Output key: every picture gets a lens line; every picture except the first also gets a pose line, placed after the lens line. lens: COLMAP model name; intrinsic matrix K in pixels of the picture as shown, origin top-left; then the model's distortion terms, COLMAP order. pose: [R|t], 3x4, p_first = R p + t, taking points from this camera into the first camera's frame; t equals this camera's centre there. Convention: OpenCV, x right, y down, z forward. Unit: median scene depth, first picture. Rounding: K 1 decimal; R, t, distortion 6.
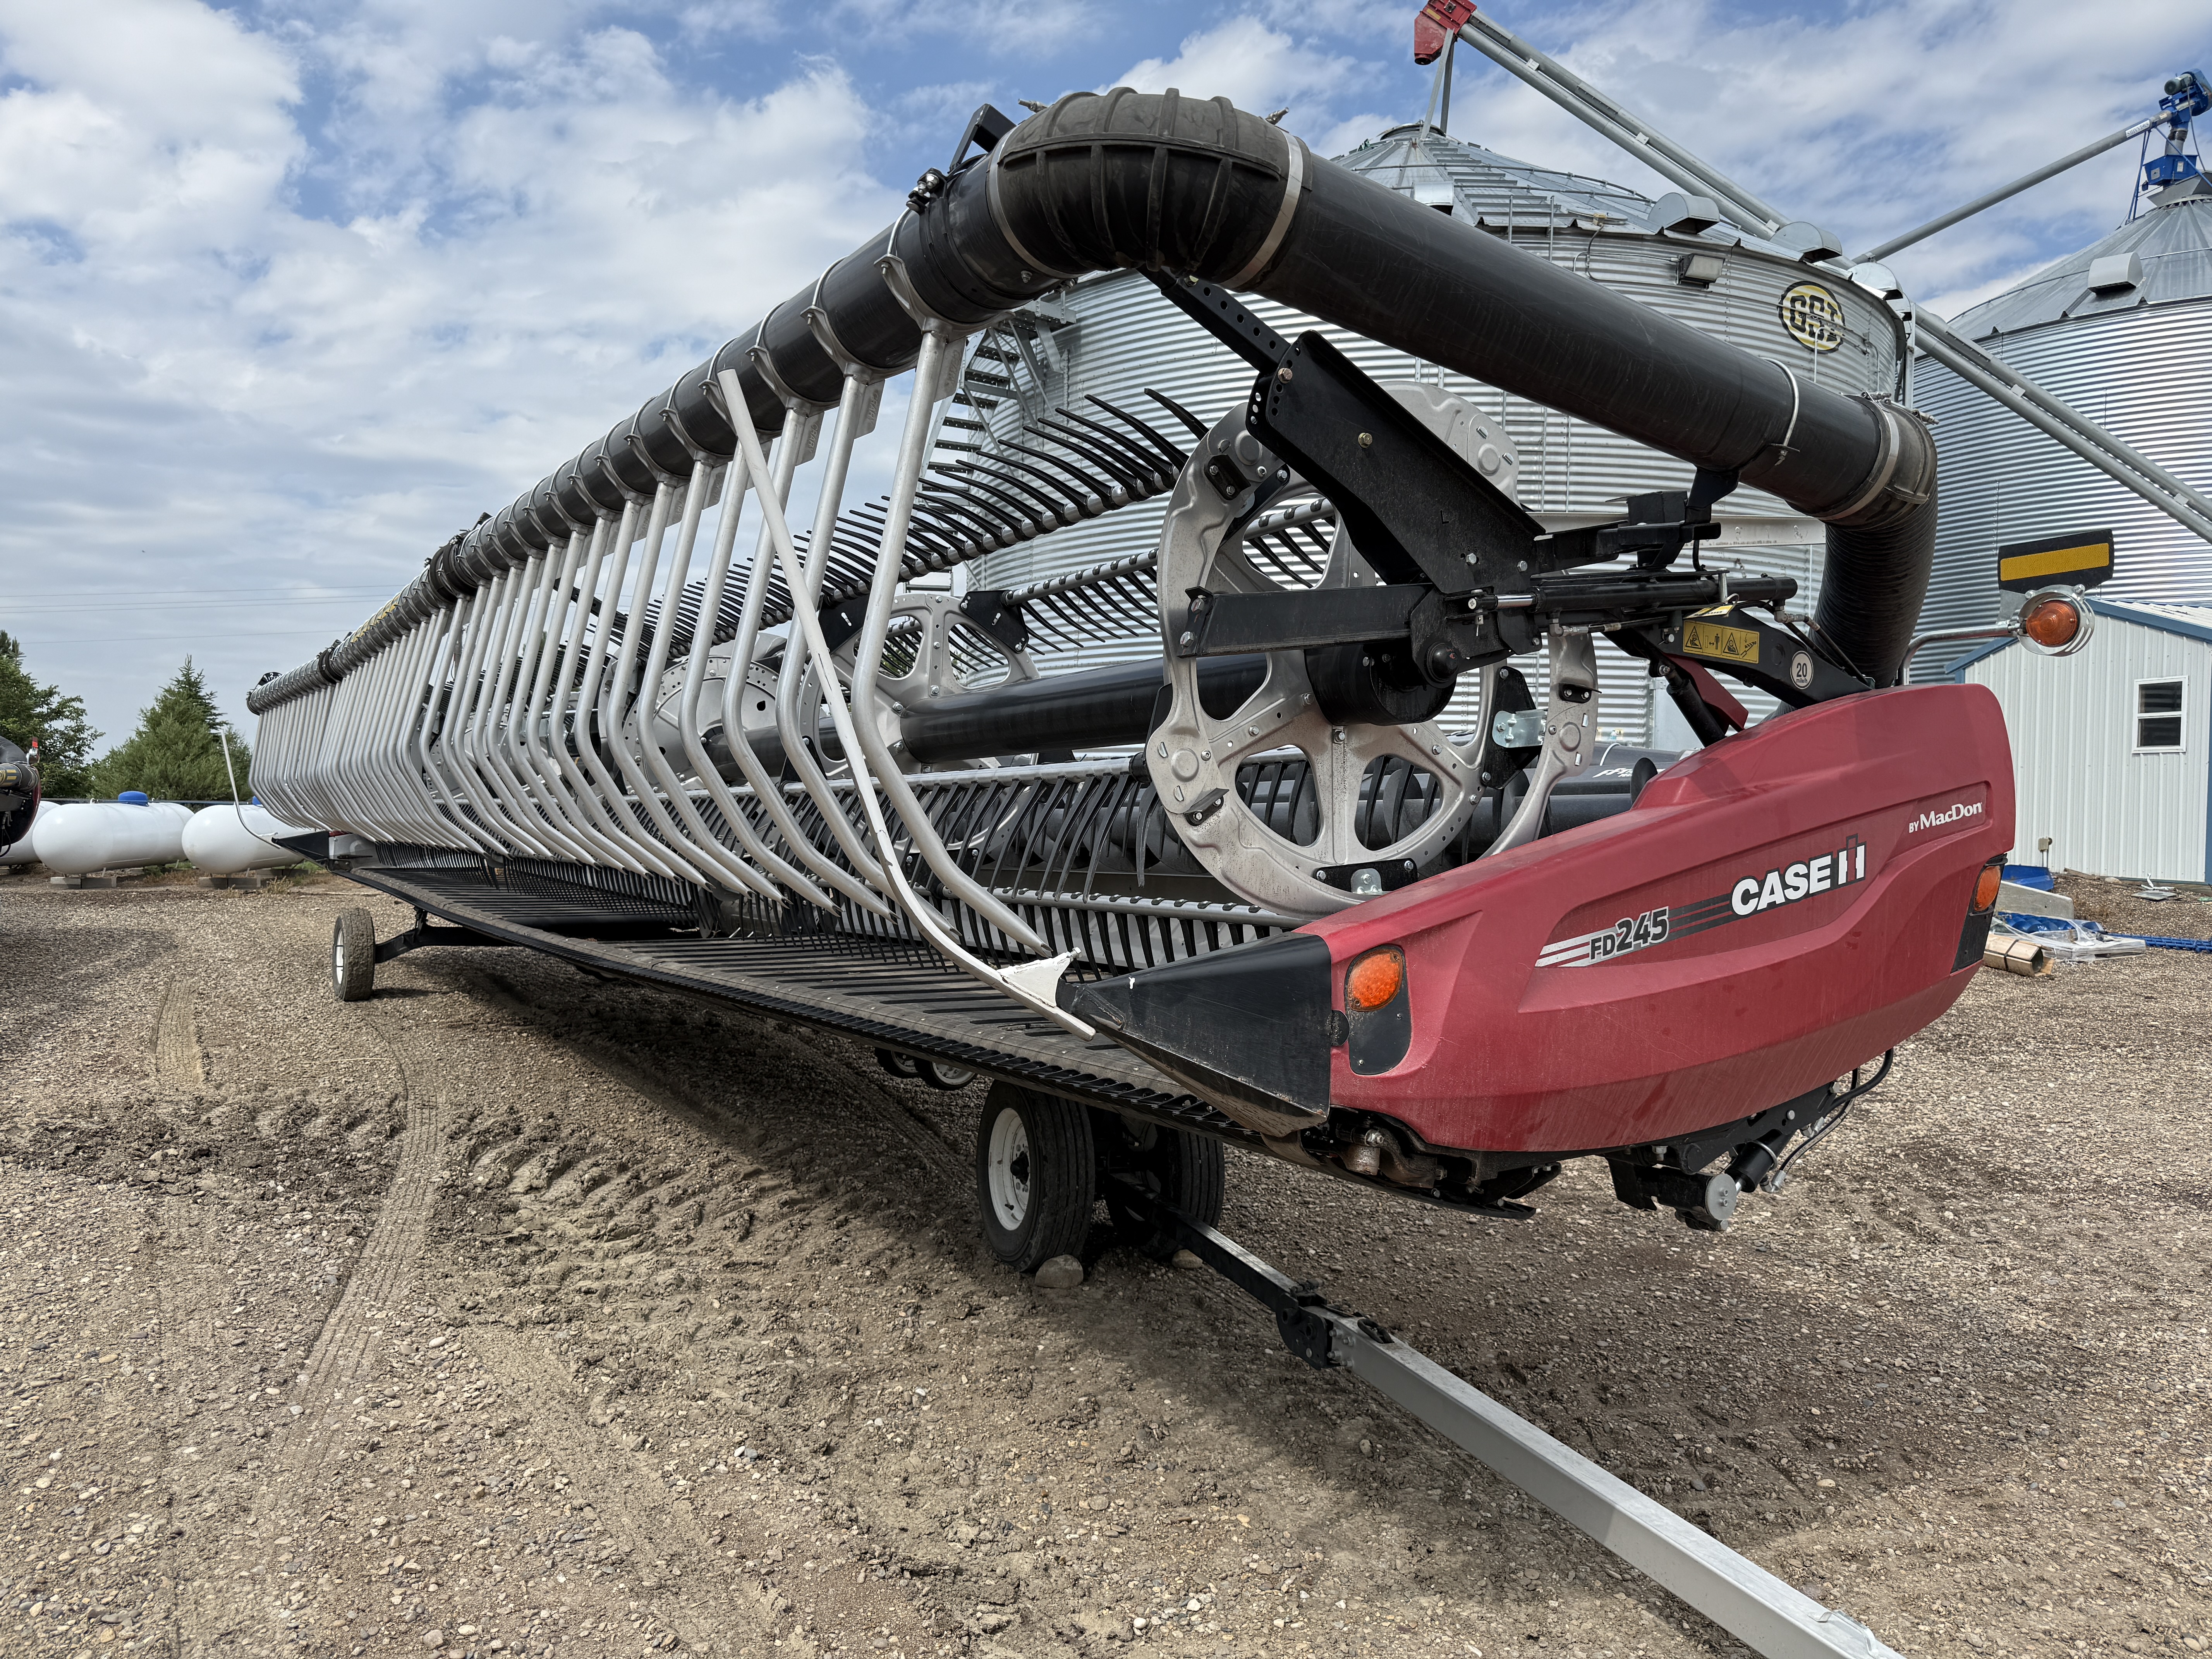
lens RADIAL K [[1534.6, 0, 1106.0], [0, 1534.6, 829.5], [0, 0, 1]] dist [0.092617, -0.081236]
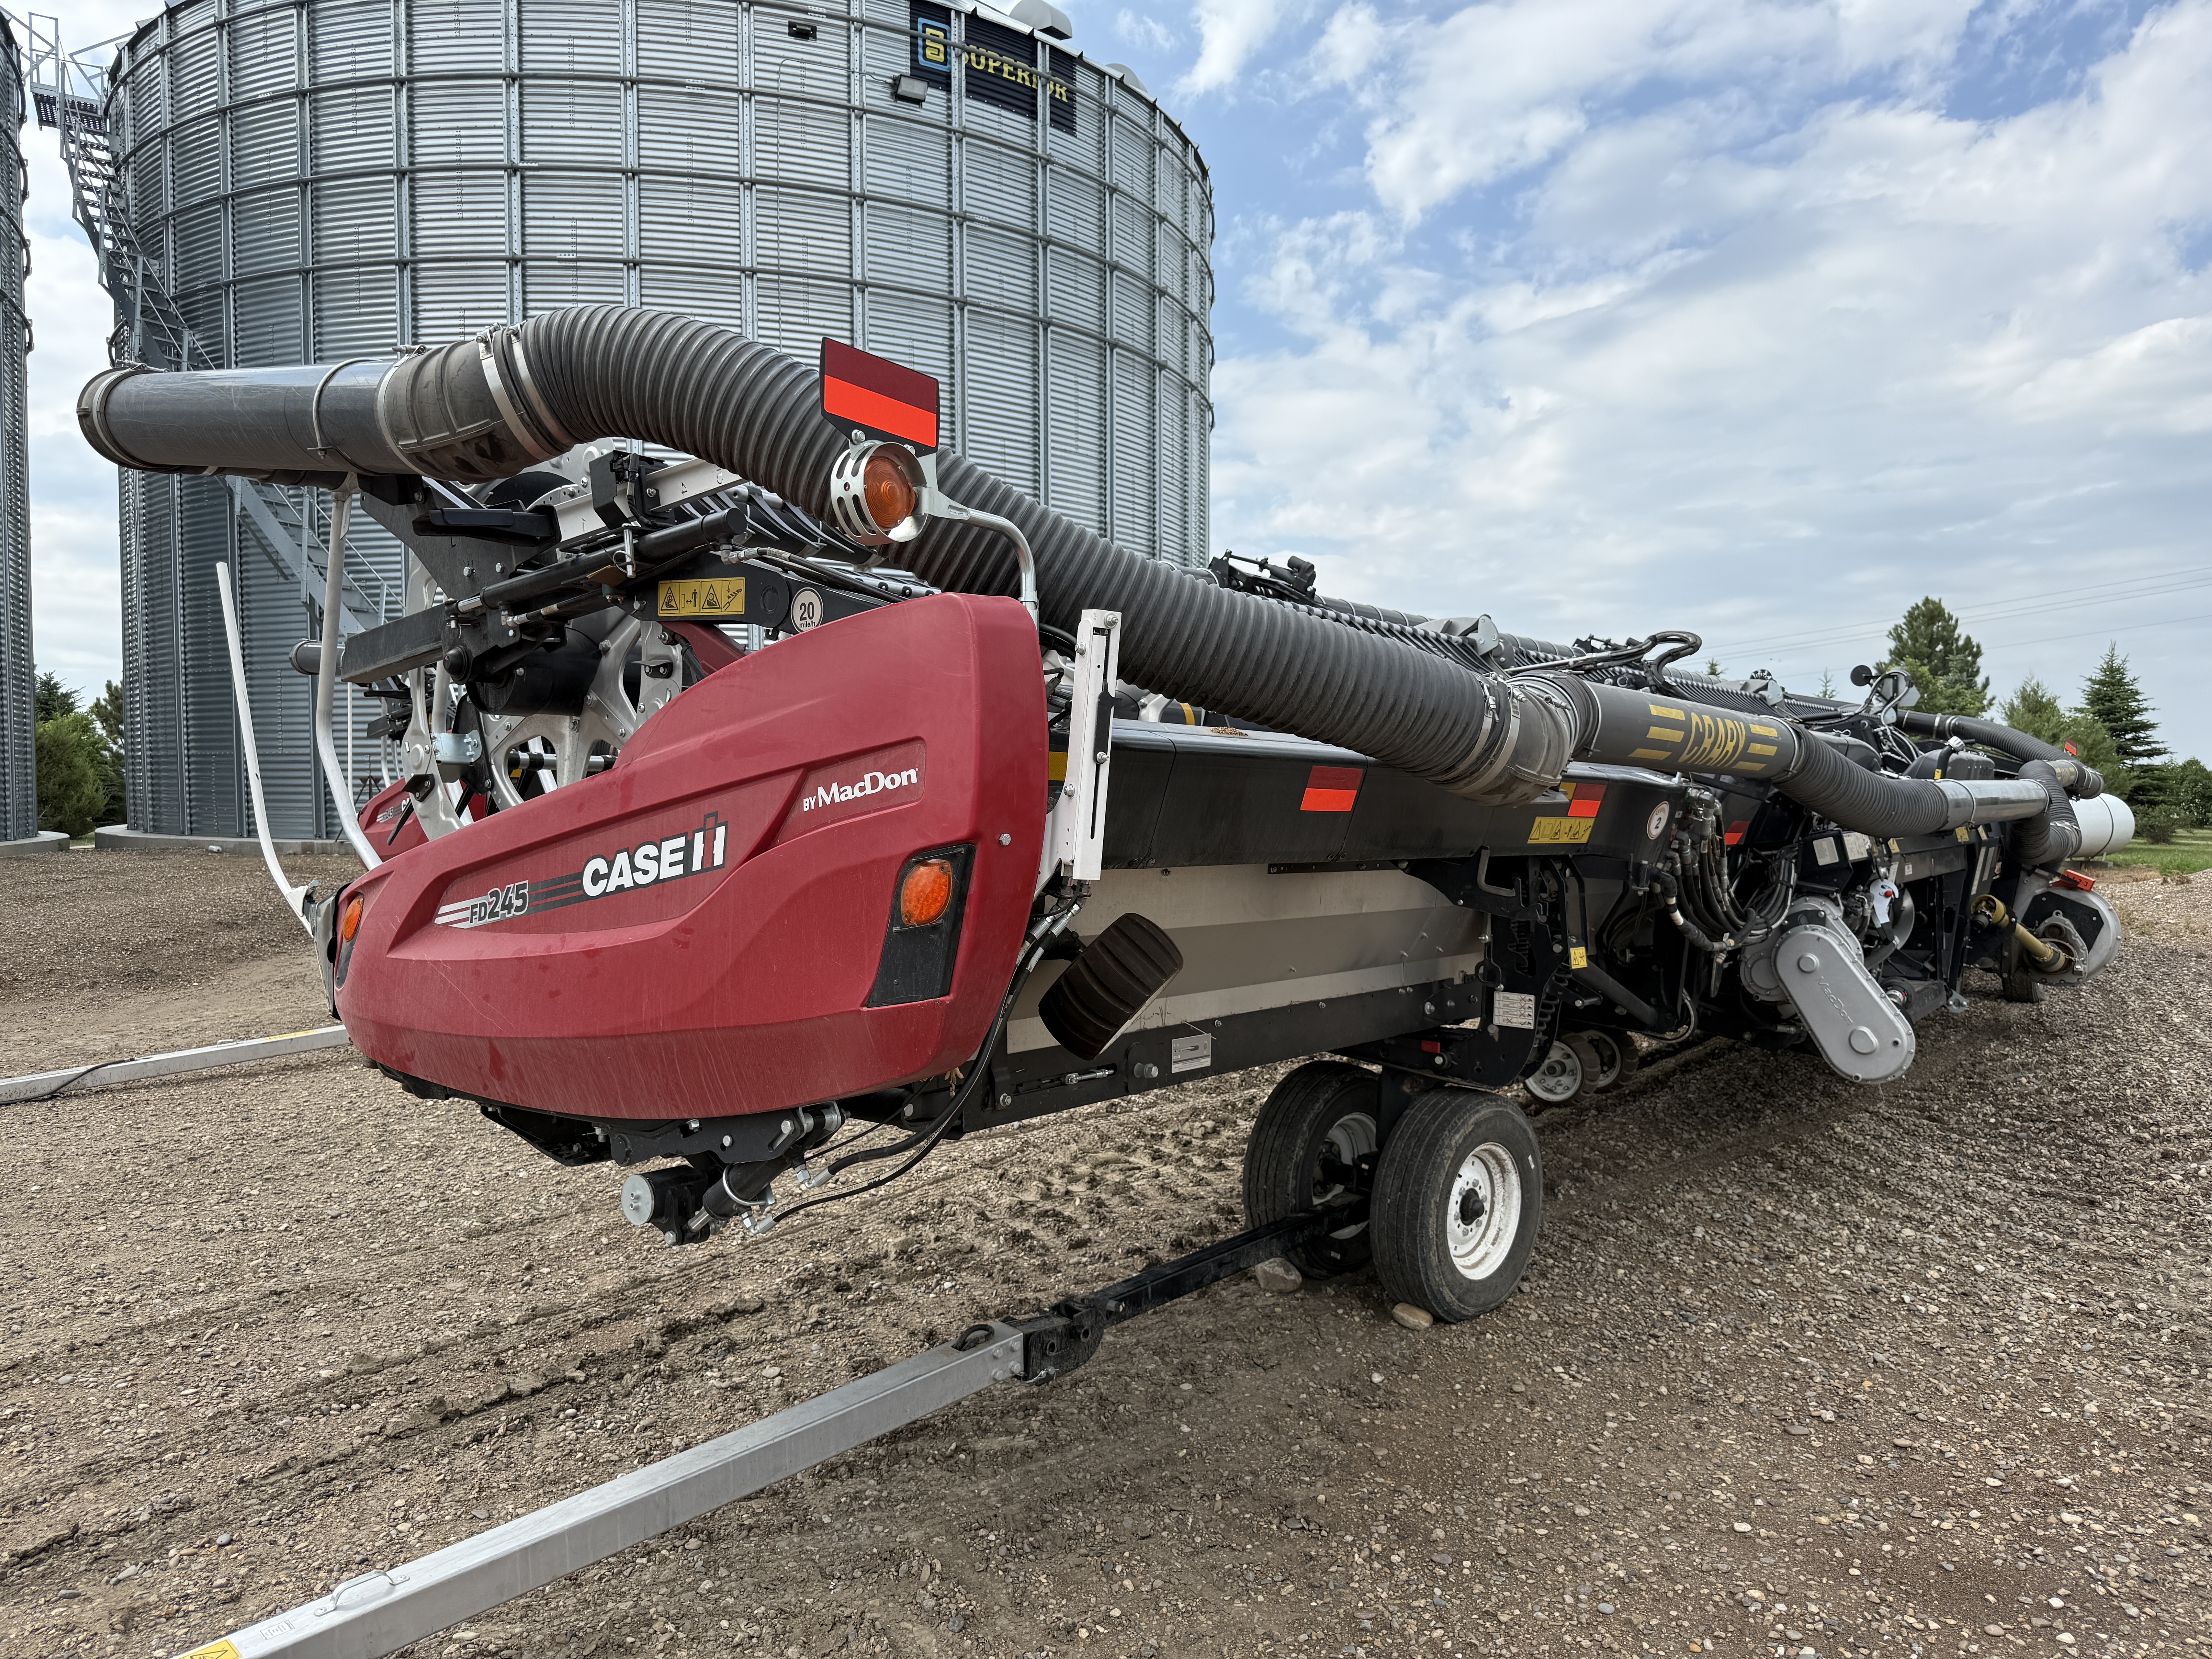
lens RADIAL K [[1534.6, 0, 1106.0], [0, 1534.6, 829.5], [0, 0, 1]] dist [0.092617, -0.081236]
pose [[0.357371, 0.014599, -0.933849, 1.387305], [-0.006283, 0.999893, 0.013227, 0.000132], [0.933942, 0.001140, 0.357424, 0.947174]]
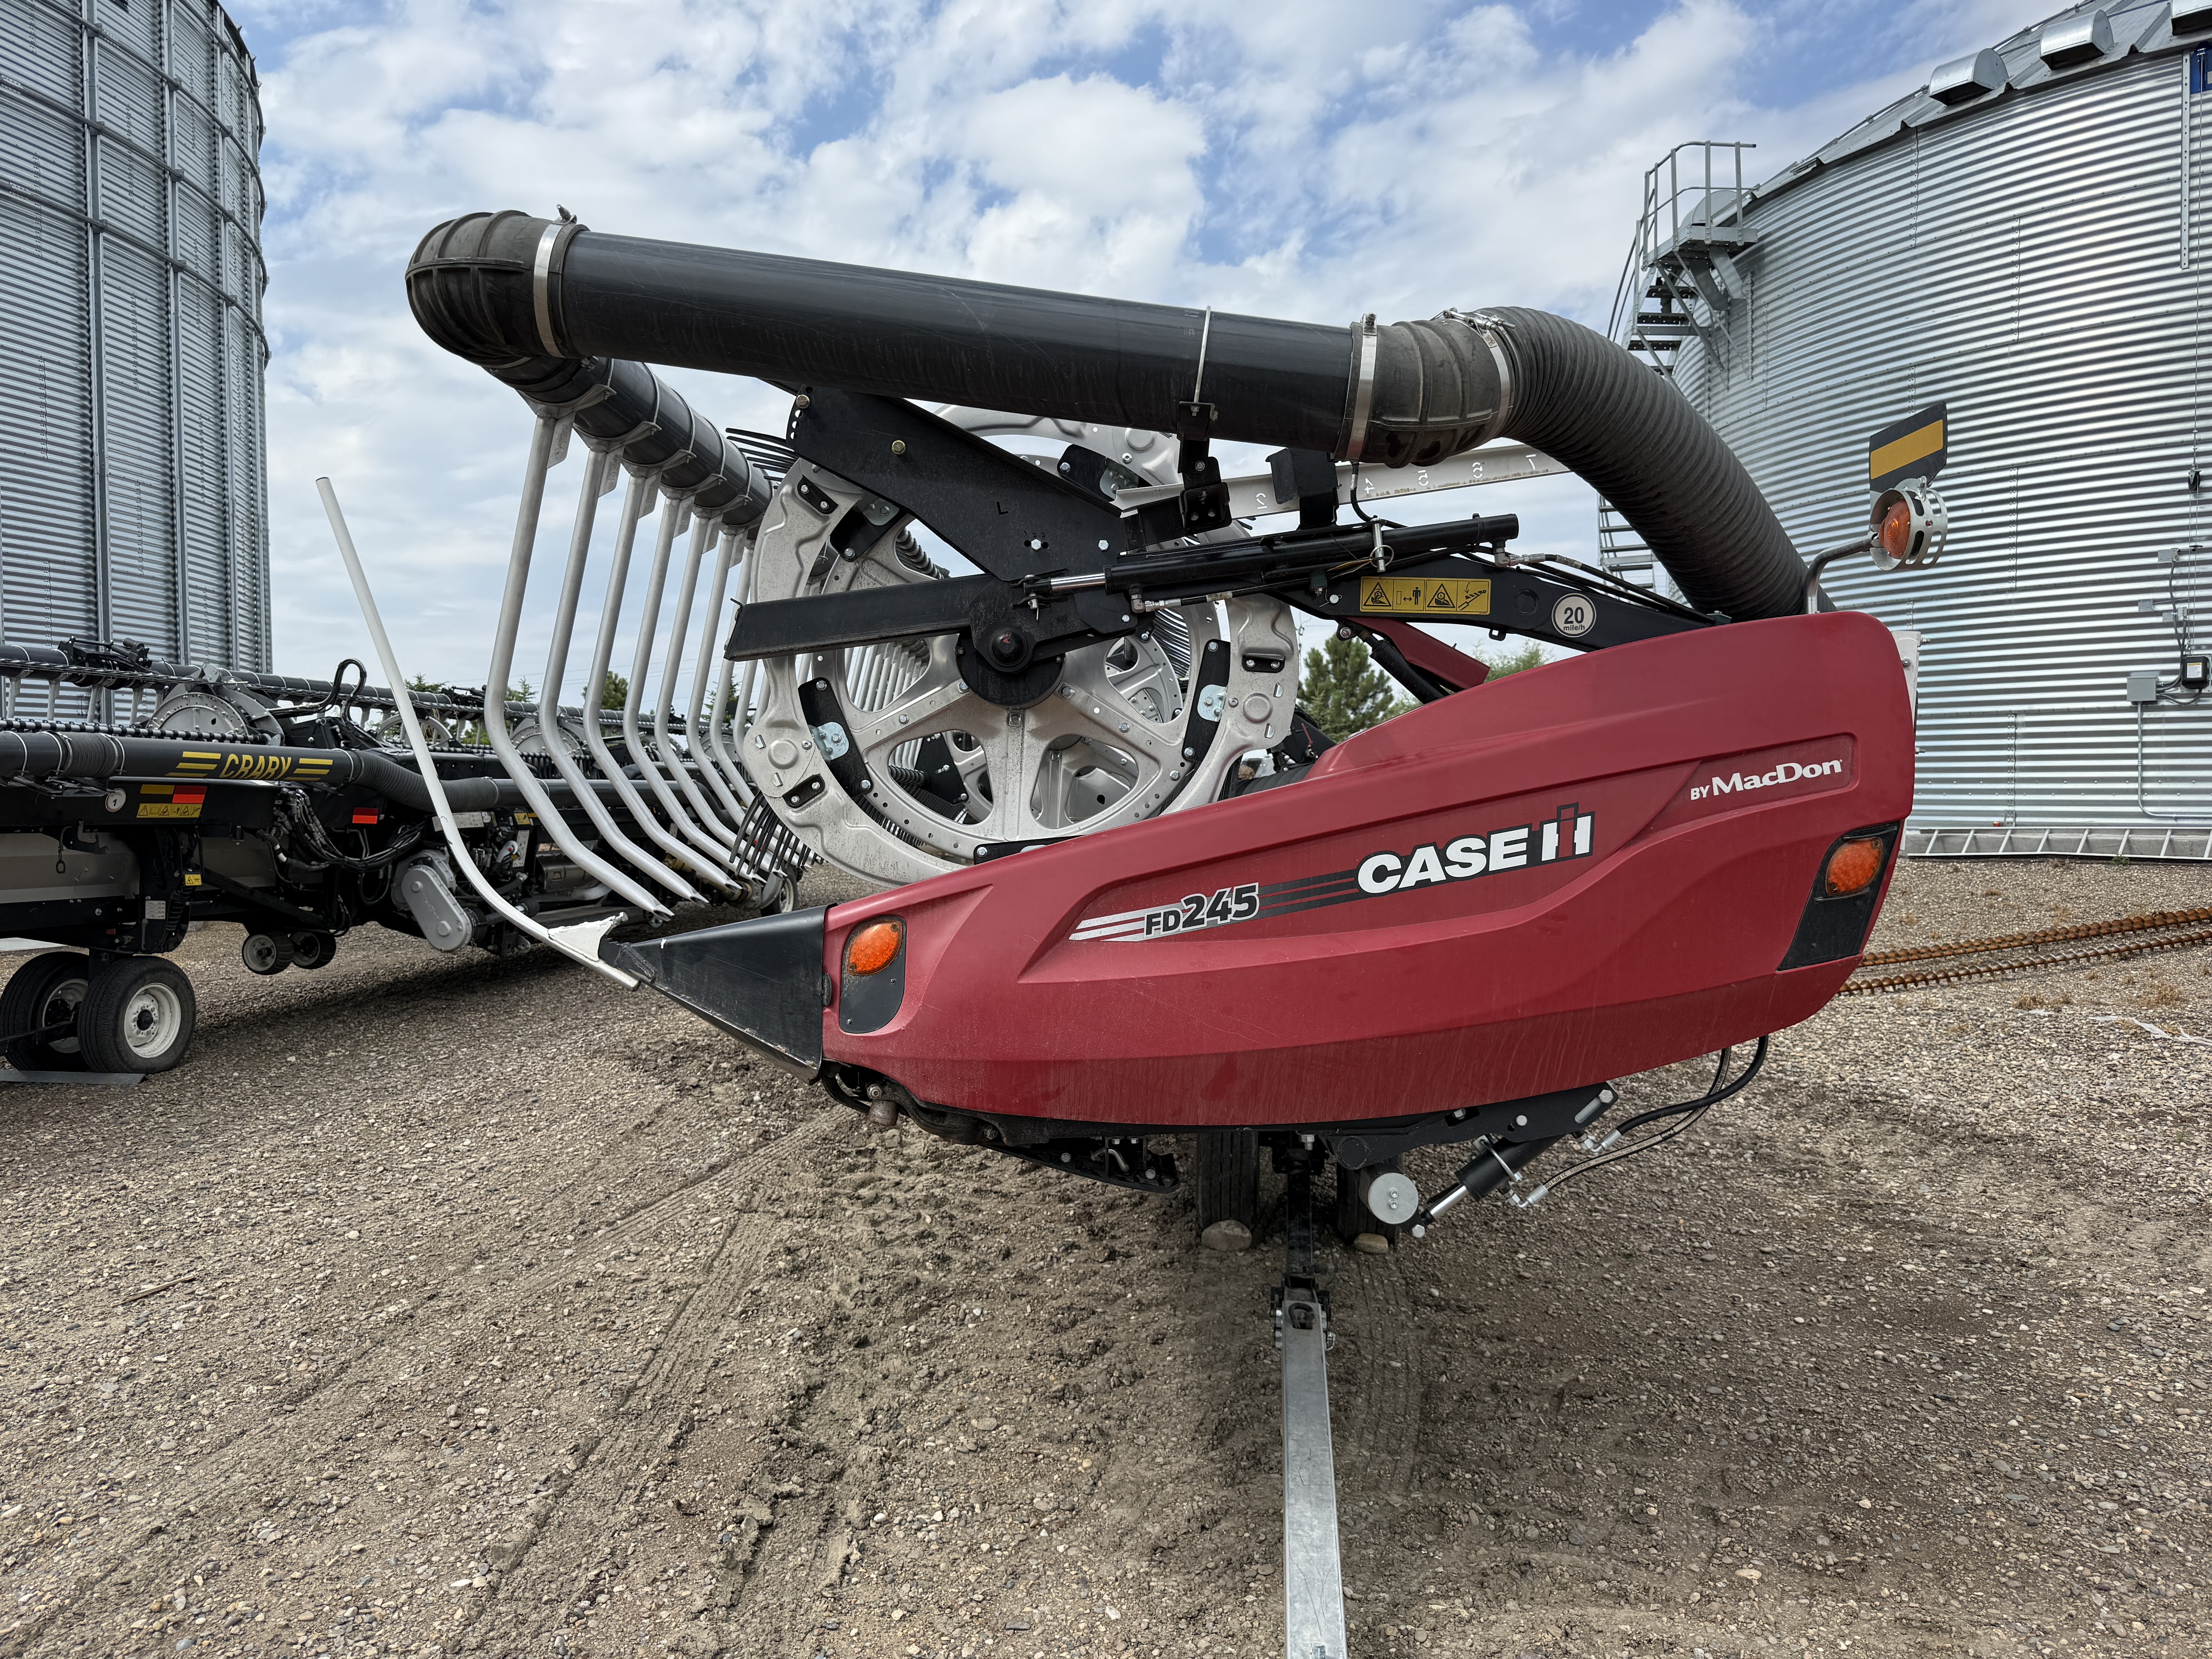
lens RADIAL K [[1520.7, 0, 1106.0], [0, 1520.7, 829.5], [0, 0, 1]] dist [0.144657, -0.158995]
pose [[0.856454, -0.009117, -0.516142, 0.736621], [0.015616, 0.999844, 0.008252, 0.006834], [0.515987, -0.015127, 0.856463, 0.135195]]
